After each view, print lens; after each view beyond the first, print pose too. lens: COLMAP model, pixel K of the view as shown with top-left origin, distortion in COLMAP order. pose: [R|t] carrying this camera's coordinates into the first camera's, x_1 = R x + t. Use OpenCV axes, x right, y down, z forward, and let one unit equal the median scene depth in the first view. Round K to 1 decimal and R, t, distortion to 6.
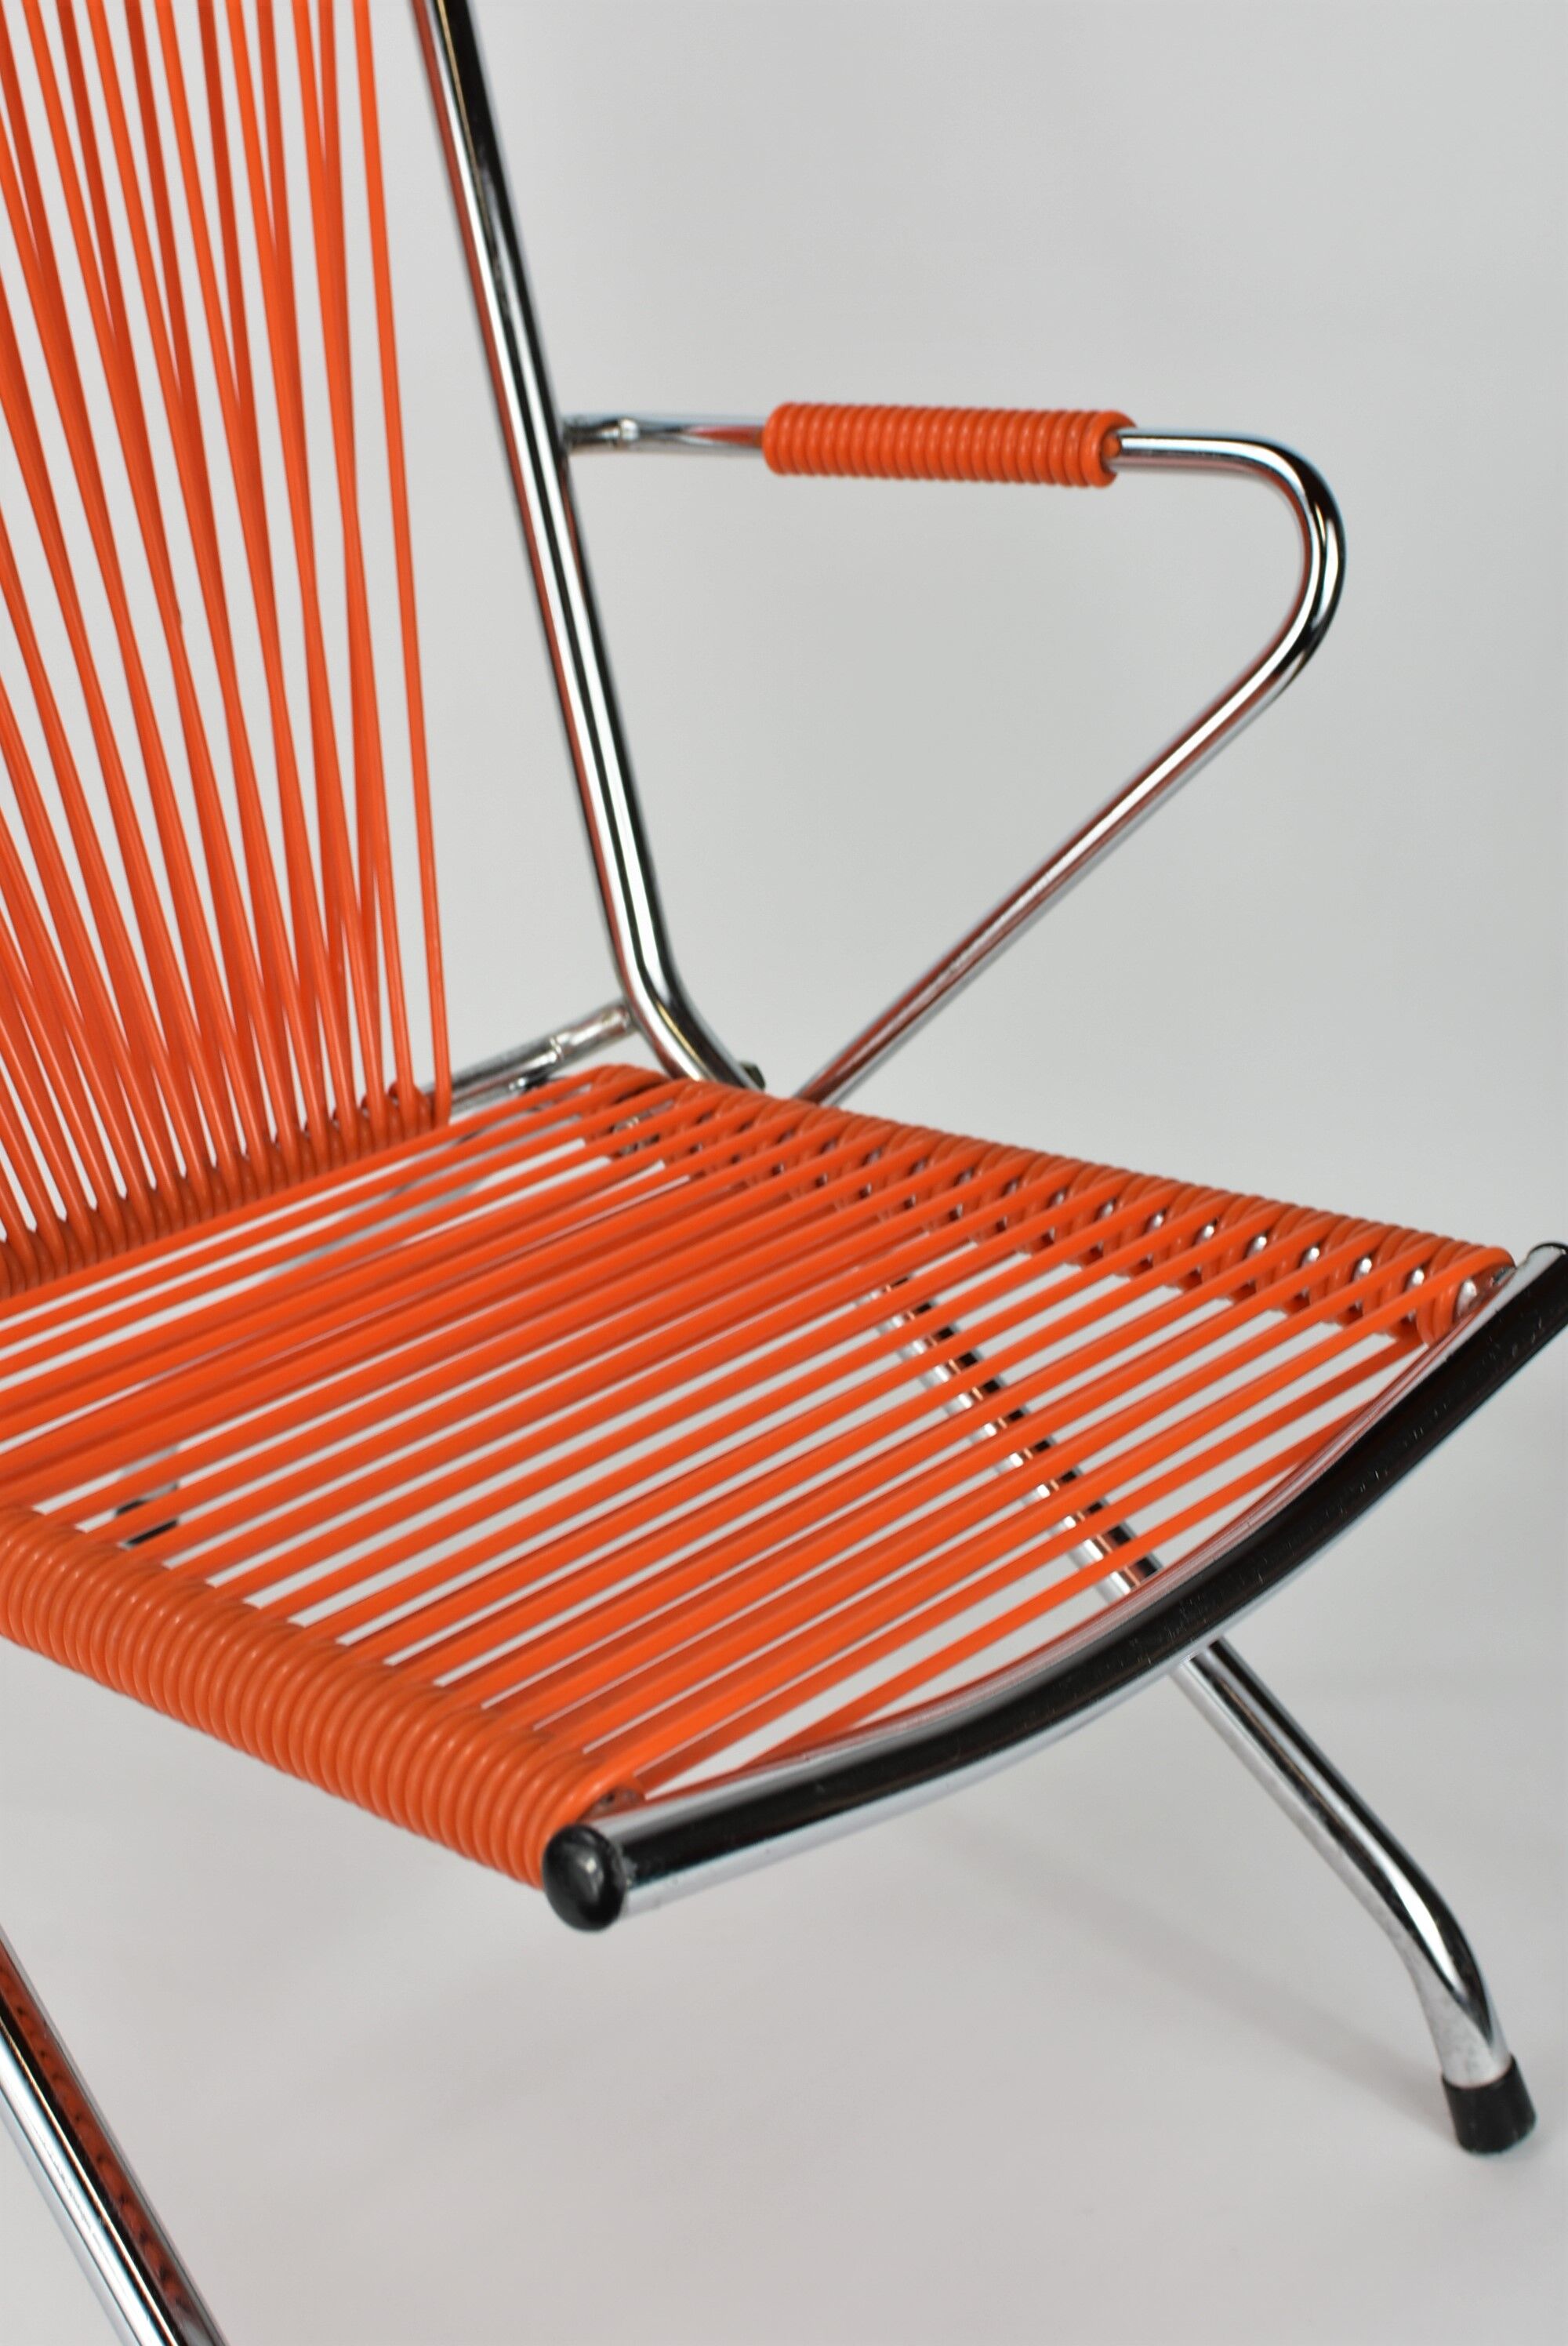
lens RADIAL K [[3611.8, 0, 772.7], [0, 3611.8, 1147.5], [0, 0, 1]] dist [-0.010922, 0.000000]
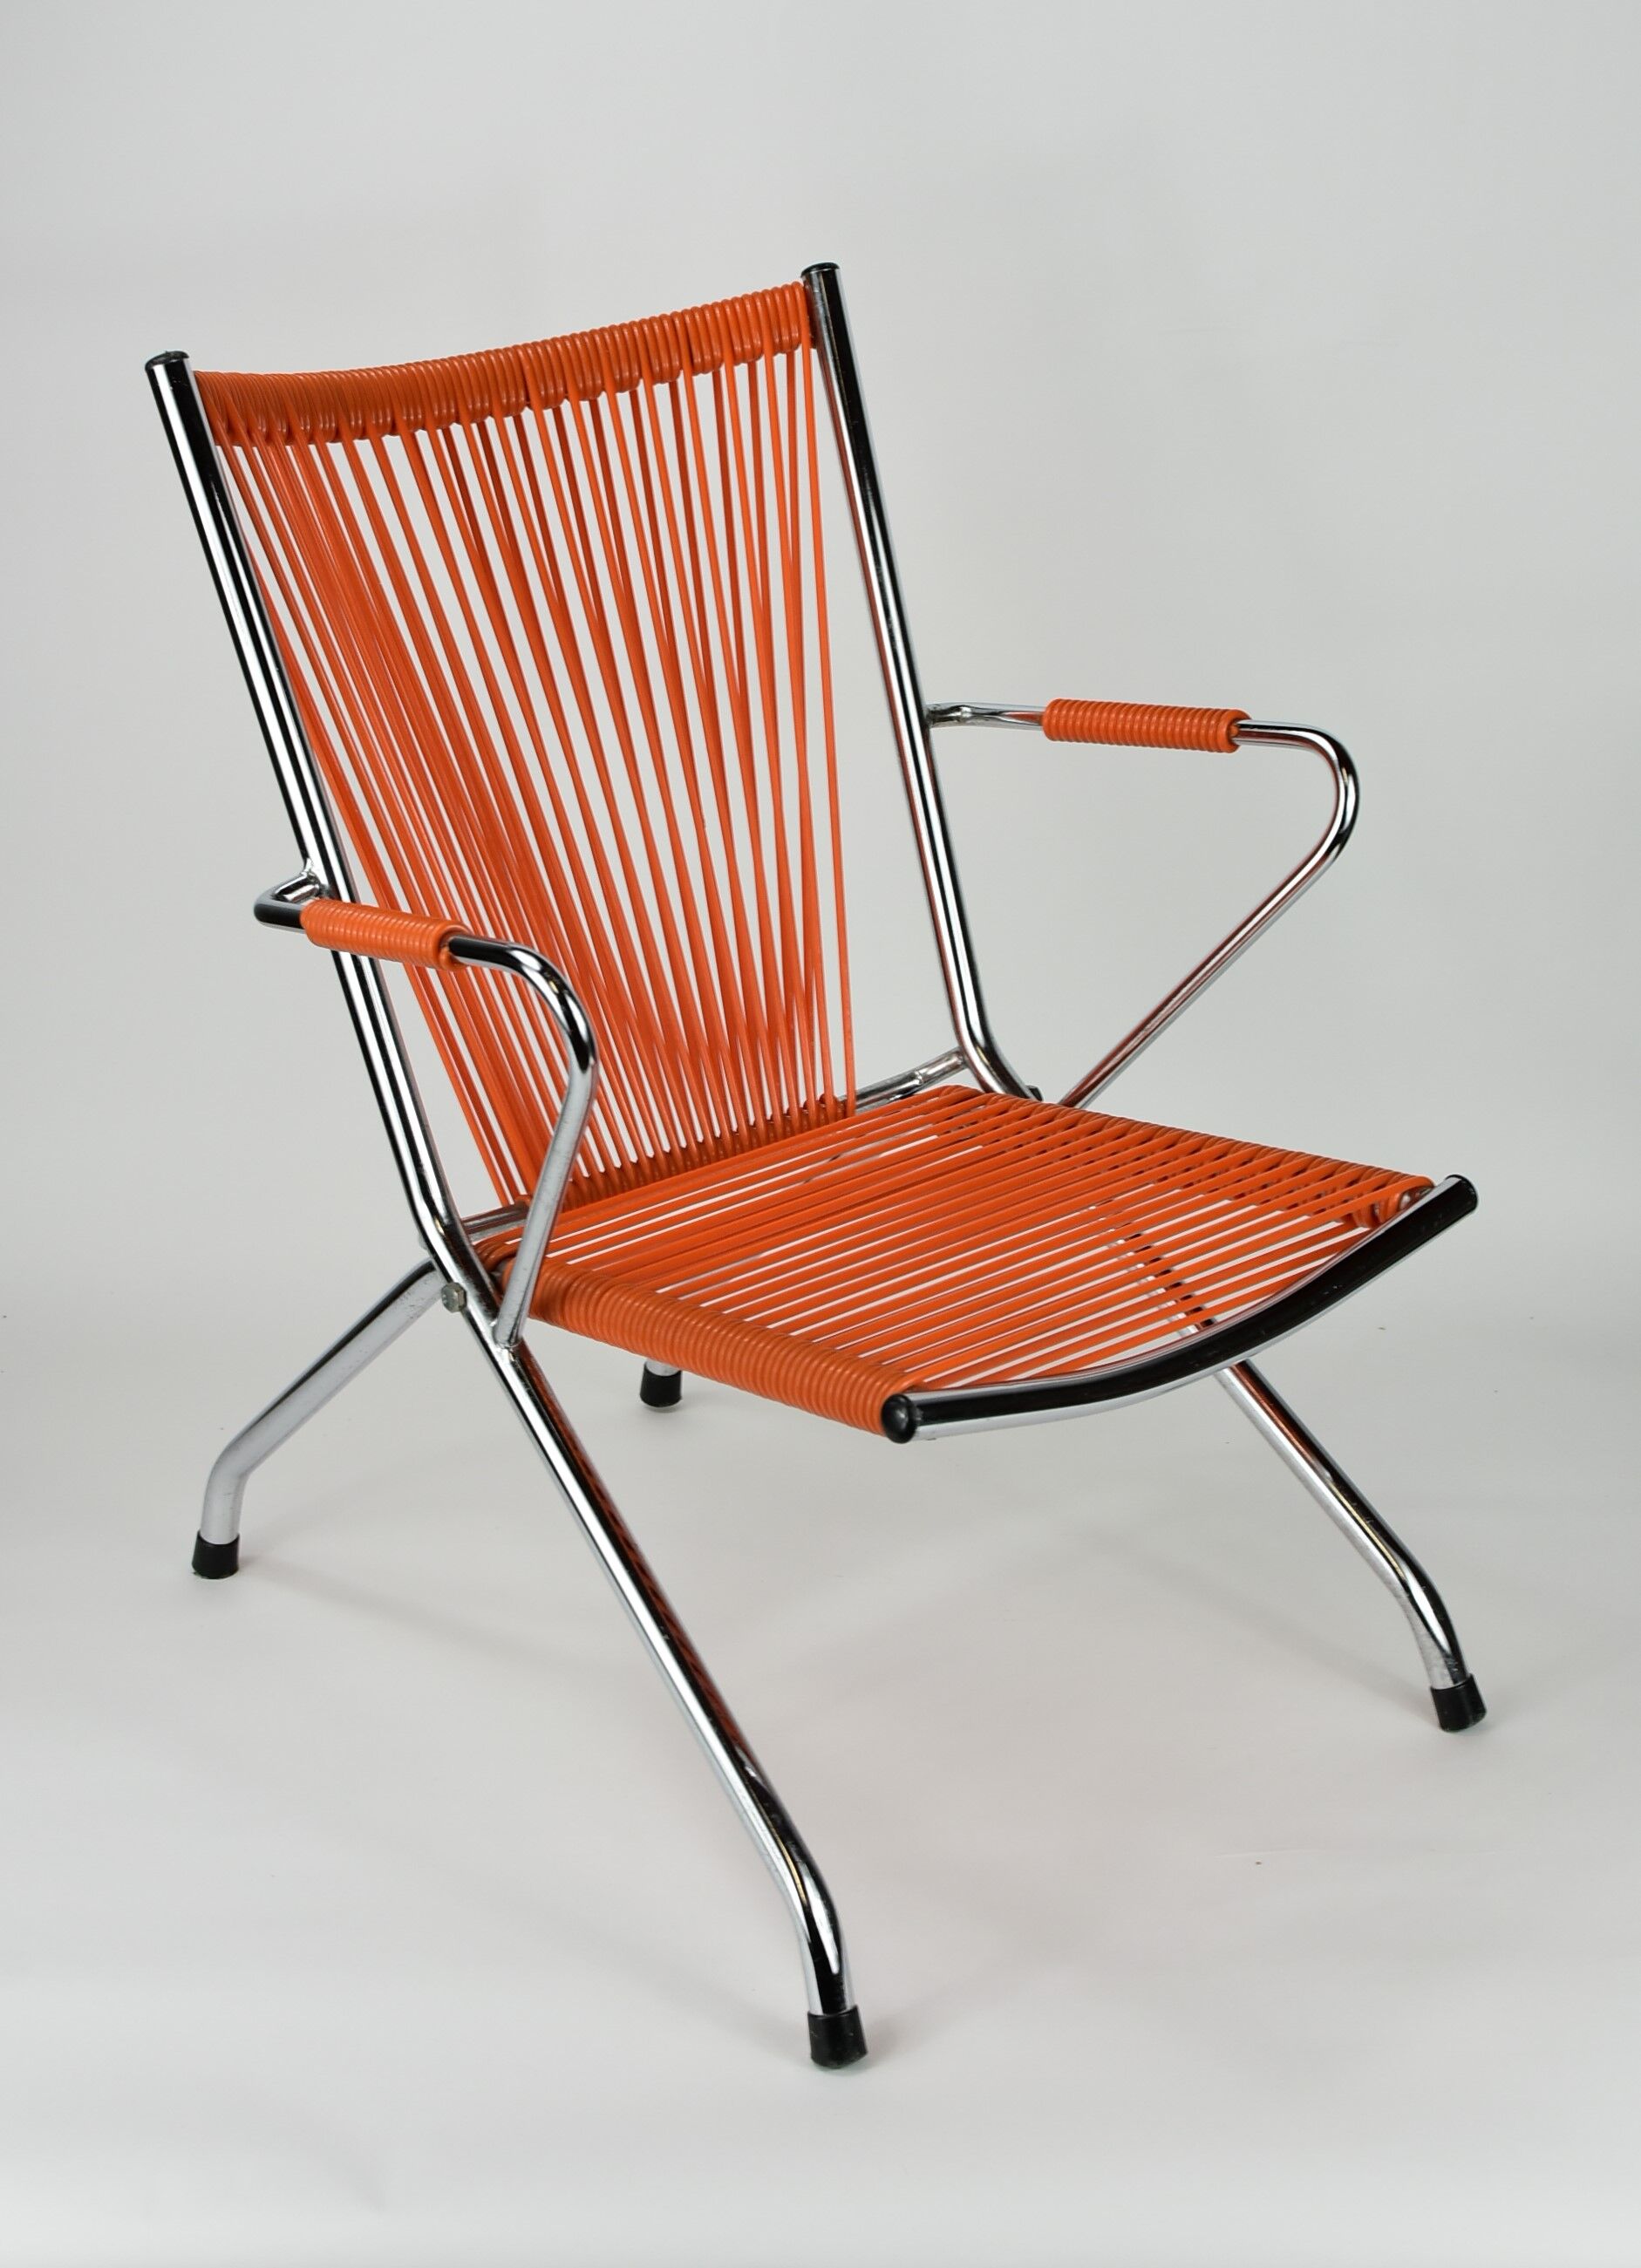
lens RADIAL K [[3597.0, 0, 787.4], [0, 3597.0, 1193.1], [0, 0, 1]] dist [-0.074129, 0.000000]
pose [[0.993049, 0.013238, -0.116952, 0.080855], [-0.016486, 0.999504, -0.026850, 0.077180], [0.116539, 0.028591, 0.992775, -0.711909]]
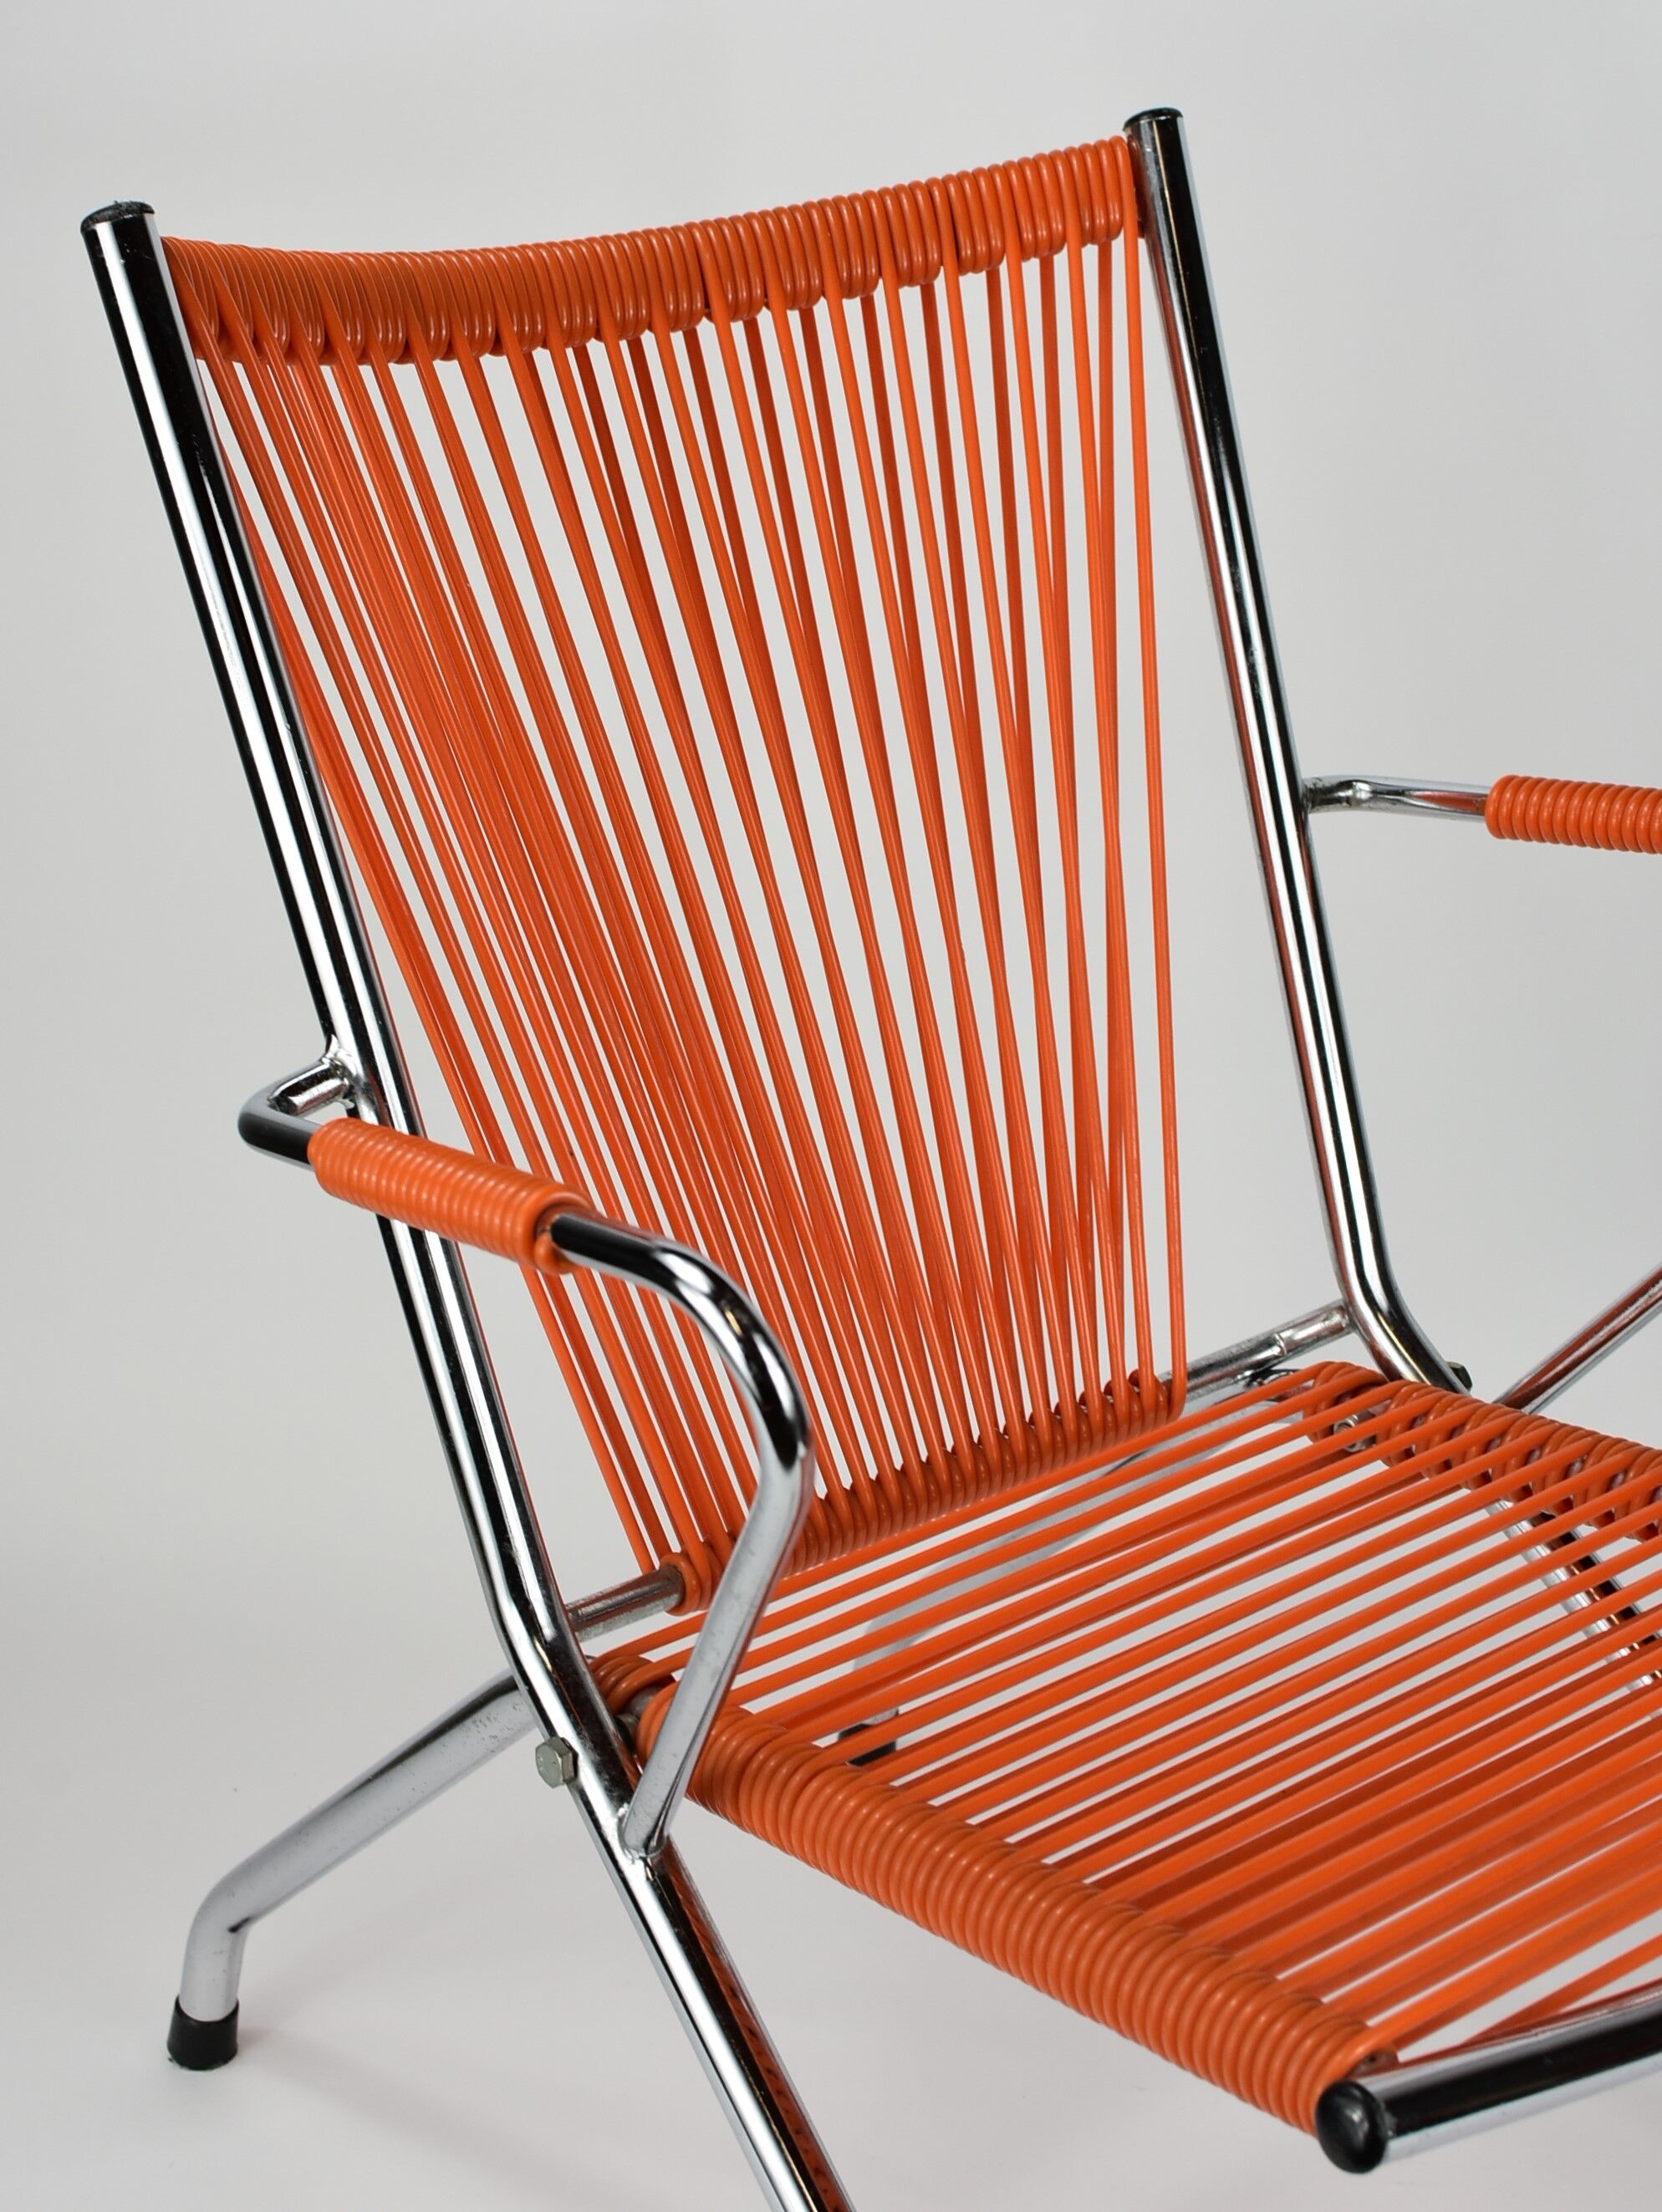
lens RADIAL K [[3673.6, 0, 836.5], [0, 3673.6, 1052.3], [0, 0, 1]] dist [-0.059302, 0.000000]
pose [[0.988453, 0.026612, -0.149176, -0.030640], [-0.036547, 0.997264, -0.064258, -0.041400], [0.147058, 0.068968, 0.986721, -0.145002]]
